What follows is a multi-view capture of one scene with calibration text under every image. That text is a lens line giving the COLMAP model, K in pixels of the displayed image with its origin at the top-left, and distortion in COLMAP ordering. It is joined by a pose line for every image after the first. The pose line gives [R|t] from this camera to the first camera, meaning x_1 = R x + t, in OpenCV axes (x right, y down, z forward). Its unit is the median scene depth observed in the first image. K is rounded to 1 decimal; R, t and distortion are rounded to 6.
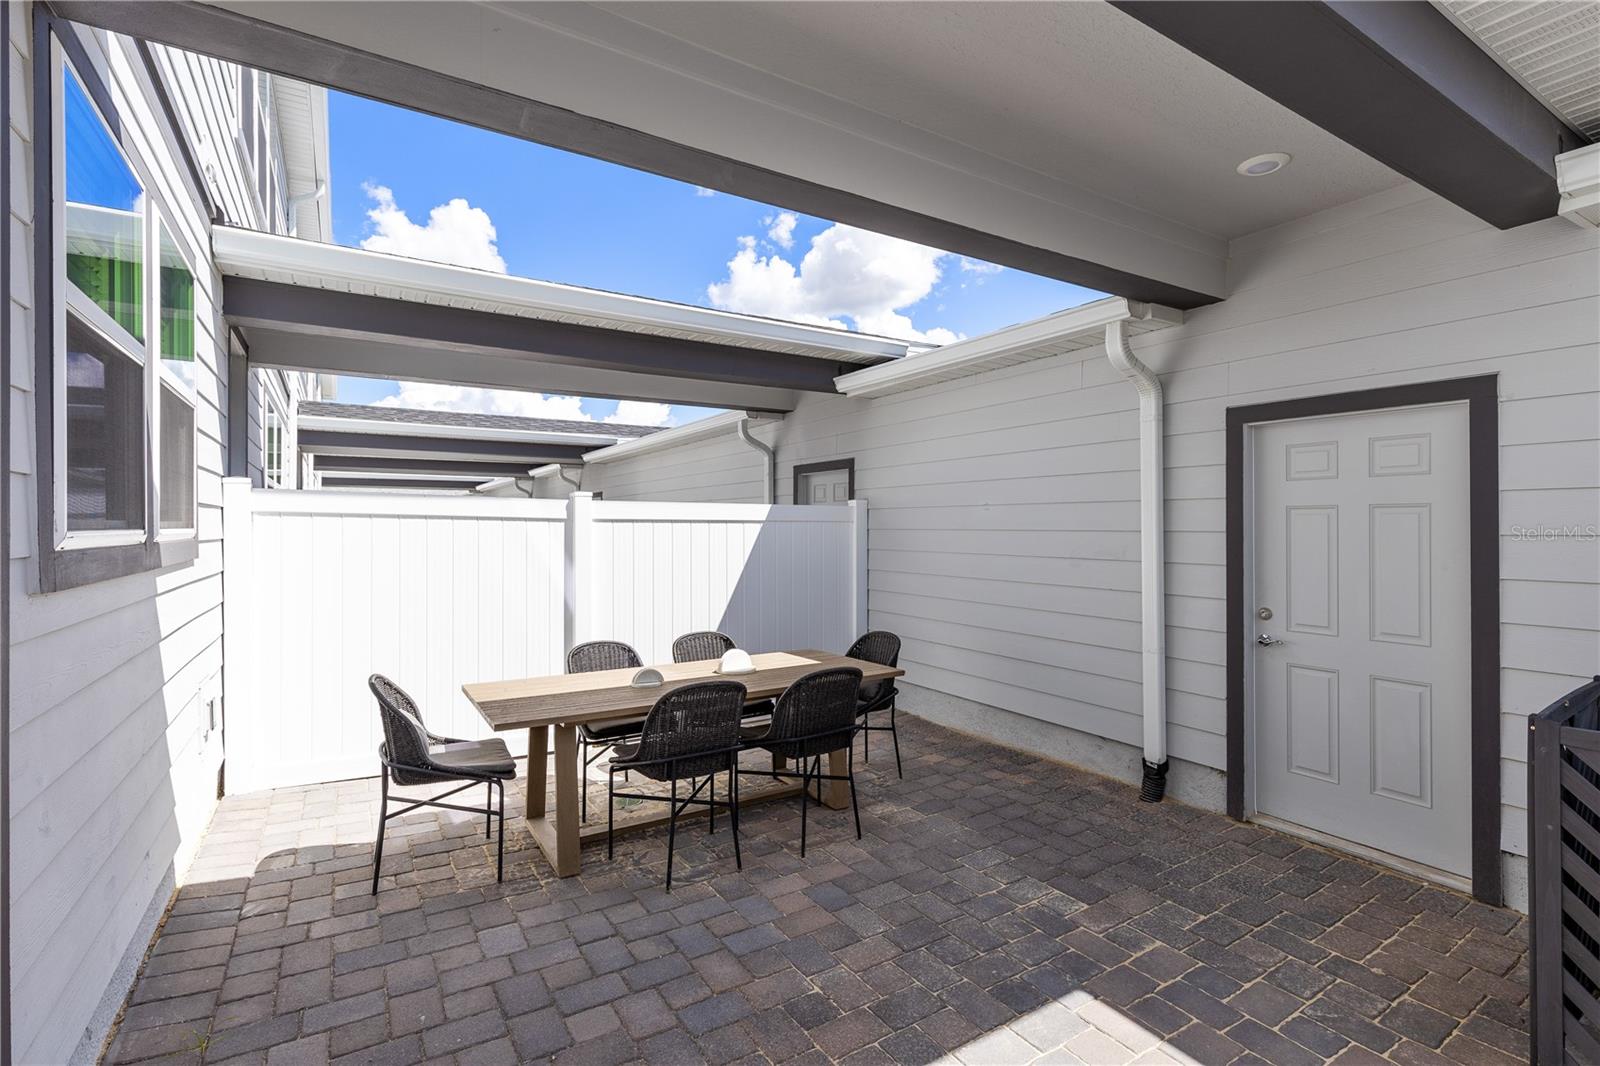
lens RADIAL K [[731.1, 0, 800.3], [0, 731.1, 530.8], [0, 0, 1]] dist [0.012243, -0.002150]
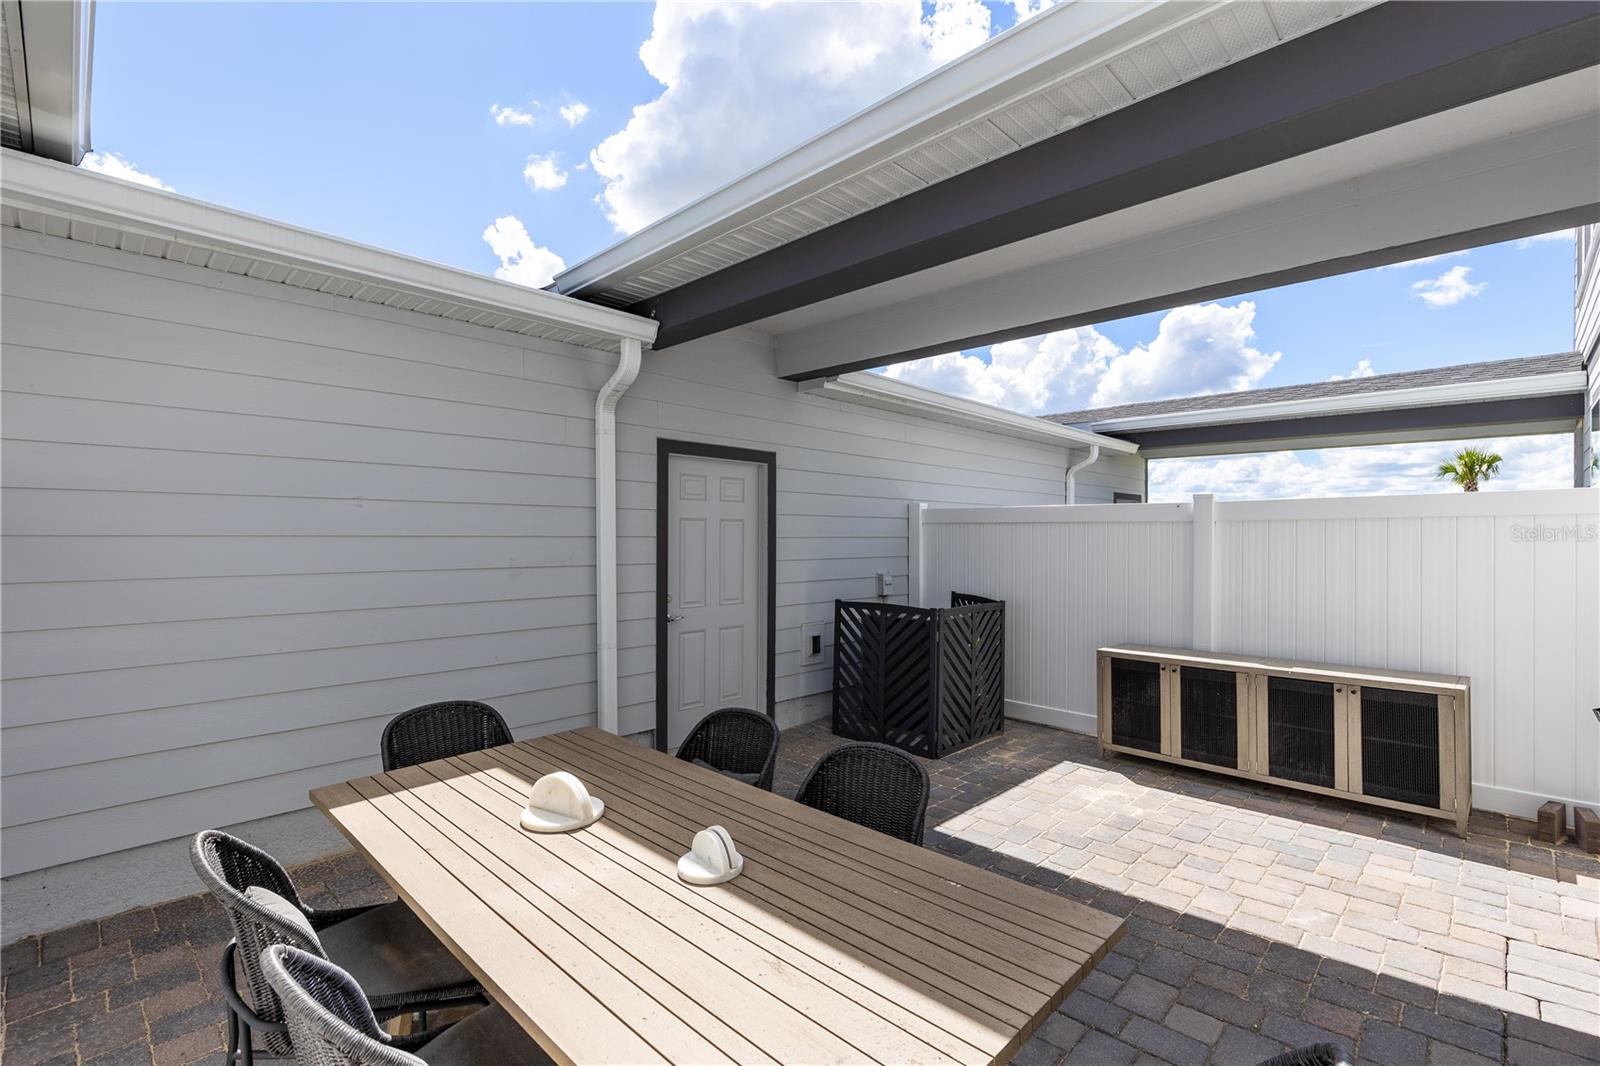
lens RADIAL K [[719.4, 0, 810.3], [0, 719.4, 530.2], [0, 0, 1]] dist [0.004224, 0.000101]
pose [[-0.250166, 0.004808, 0.968191, -0.831531], [0.003895, 0.999985, -0.003959, -0.005012], [-0.968195, 0.002780, -0.250181, 1.310741]]
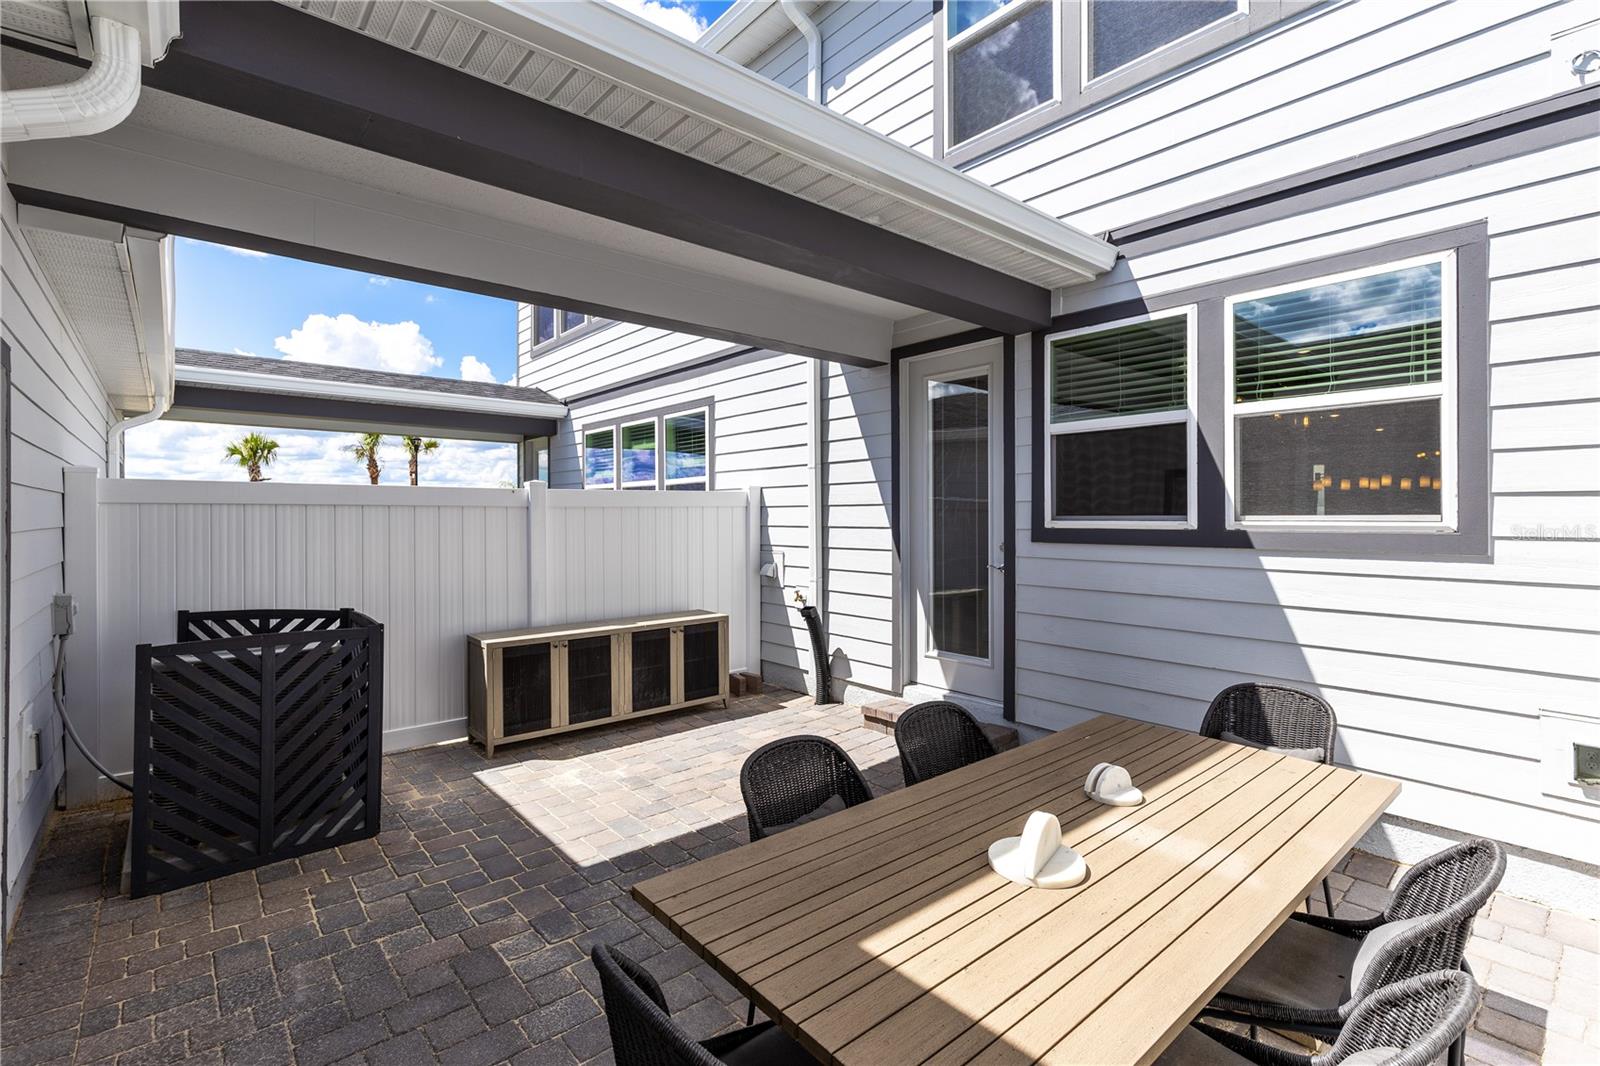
lens RADIAL K [[731.1, 0, 805.9], [0, 731.1, 508.9], [0, 0, 1]] dist [0.012243, -0.002150]
pose [[-0.988113, 0.000455, -0.153730, 0.148409], [0.000491, 1.000000, -0.000199, -0.022699], [0.153730, -0.000272, -0.988113, 1.911854]]
